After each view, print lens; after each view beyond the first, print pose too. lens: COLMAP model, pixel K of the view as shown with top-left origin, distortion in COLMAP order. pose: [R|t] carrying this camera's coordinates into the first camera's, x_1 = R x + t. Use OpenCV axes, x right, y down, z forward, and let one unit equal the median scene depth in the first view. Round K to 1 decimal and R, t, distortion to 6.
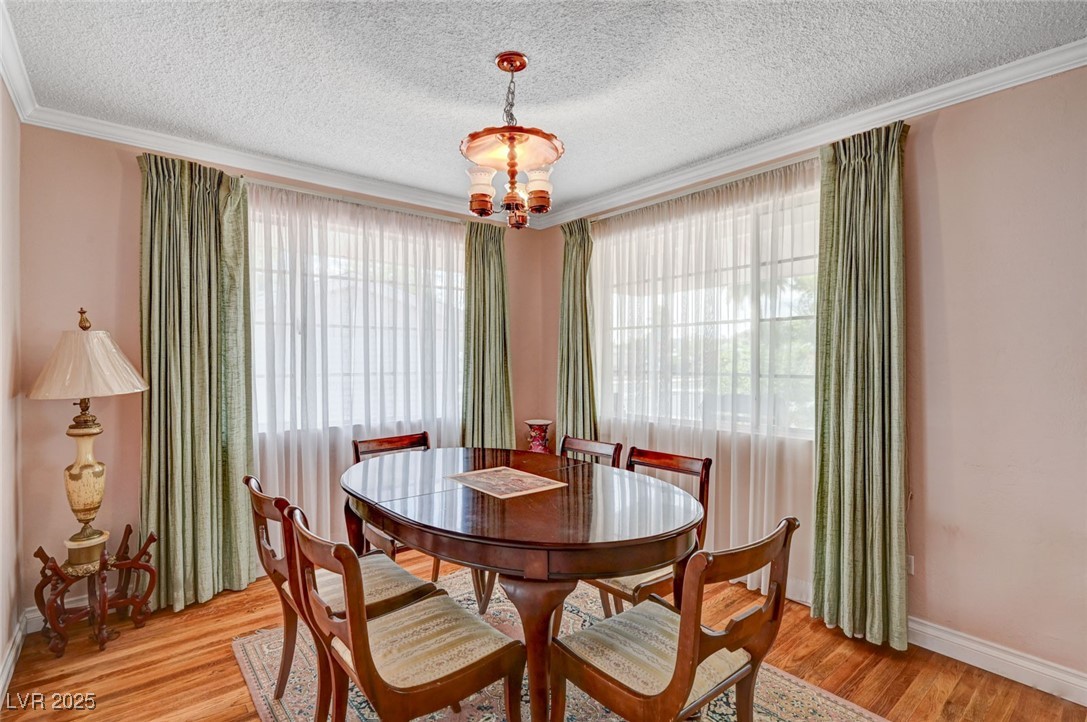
lens RADIAL K [[518.4, 0, 543.5], [0, 518.4, 361.0], [0, 0, 1]] dist [0.000504, 0.000047]
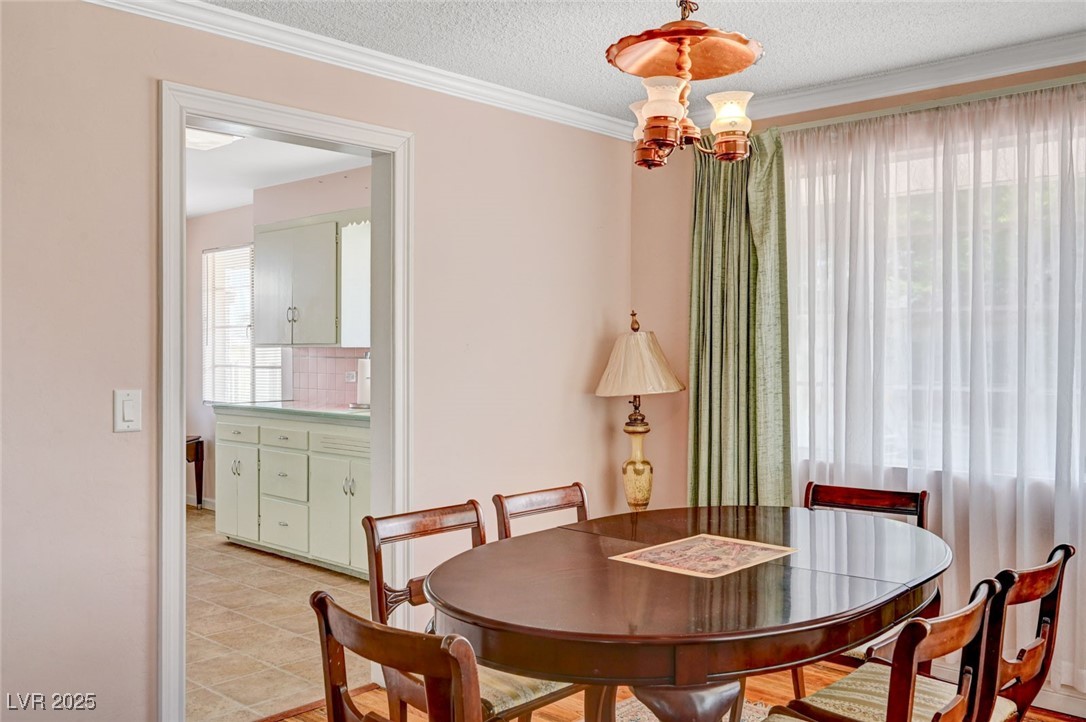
lens RADIAL K [[948.1, 0, 543.0], [0, 948.1, 361.0], [0, 0, 1]] dist [-0.004650, -0.003105]
pose [[0.125352, 0.009318, -0.992069, 0.916992], [-0.008470, 0.999930, 0.008322, -0.014185], [0.992076, 0.007359, 0.125422, 0.542764]]
